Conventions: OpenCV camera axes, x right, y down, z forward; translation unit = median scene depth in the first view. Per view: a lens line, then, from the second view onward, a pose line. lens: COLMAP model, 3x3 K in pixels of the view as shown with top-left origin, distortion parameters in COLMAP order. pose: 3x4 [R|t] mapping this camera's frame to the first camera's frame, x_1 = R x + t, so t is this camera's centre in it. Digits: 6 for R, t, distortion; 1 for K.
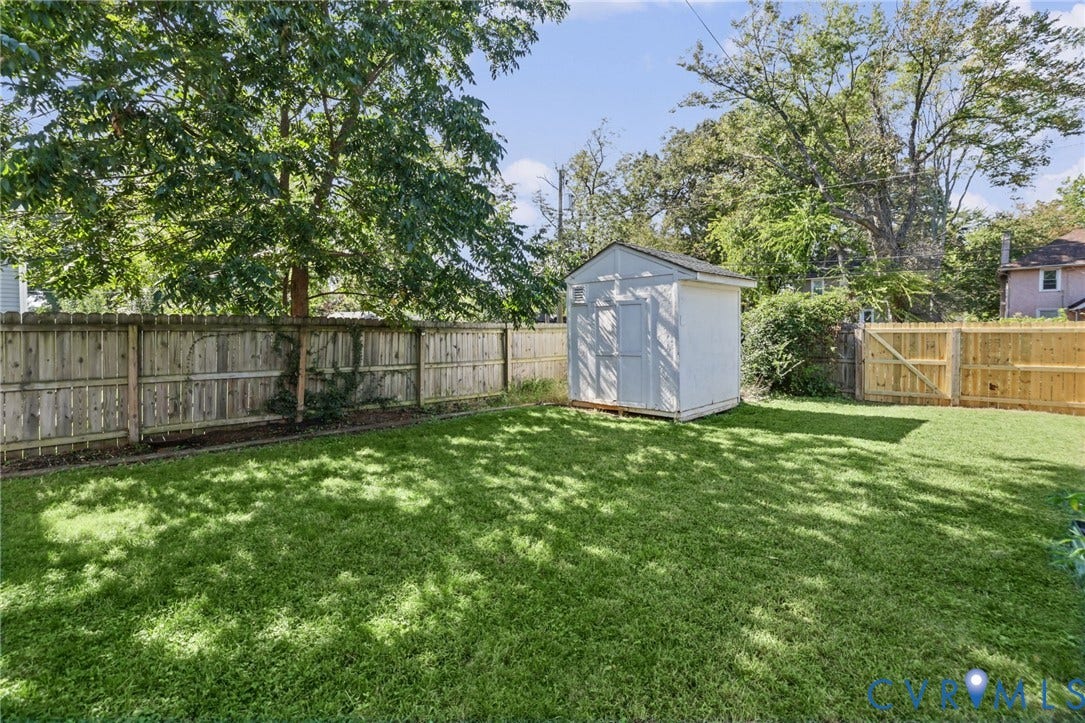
lens RADIAL K [[504.4, 0, 549.9], [0, 504.4, 371.0], [0, 0, 1]] dist [-0.043657, 0.020649]
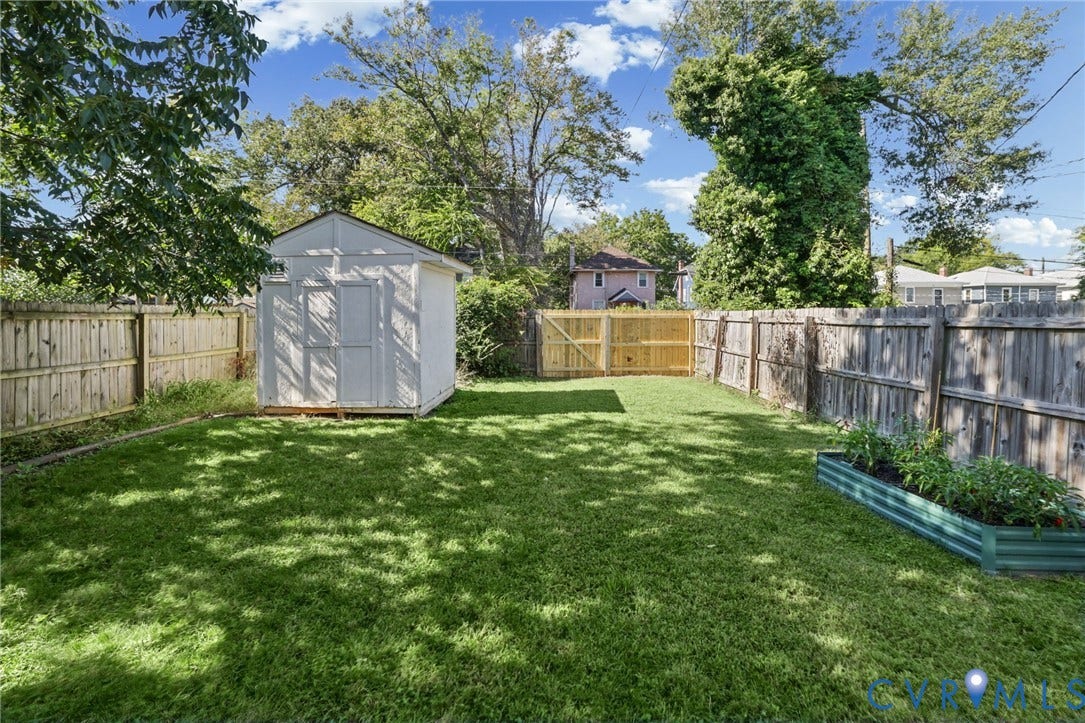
lens RADIAL K [[498.3, 0, 537.8], [0, 498.3, 332.7], [0, 0, 1]] dist [-0.048216, 0.024761]
pose [[0.735058, -0.020411, 0.677697, -0.153641], [0.050504, 0.998418, -0.024708, -0.015052], [-0.676121, 0.052388, 0.734926, 0.160826]]
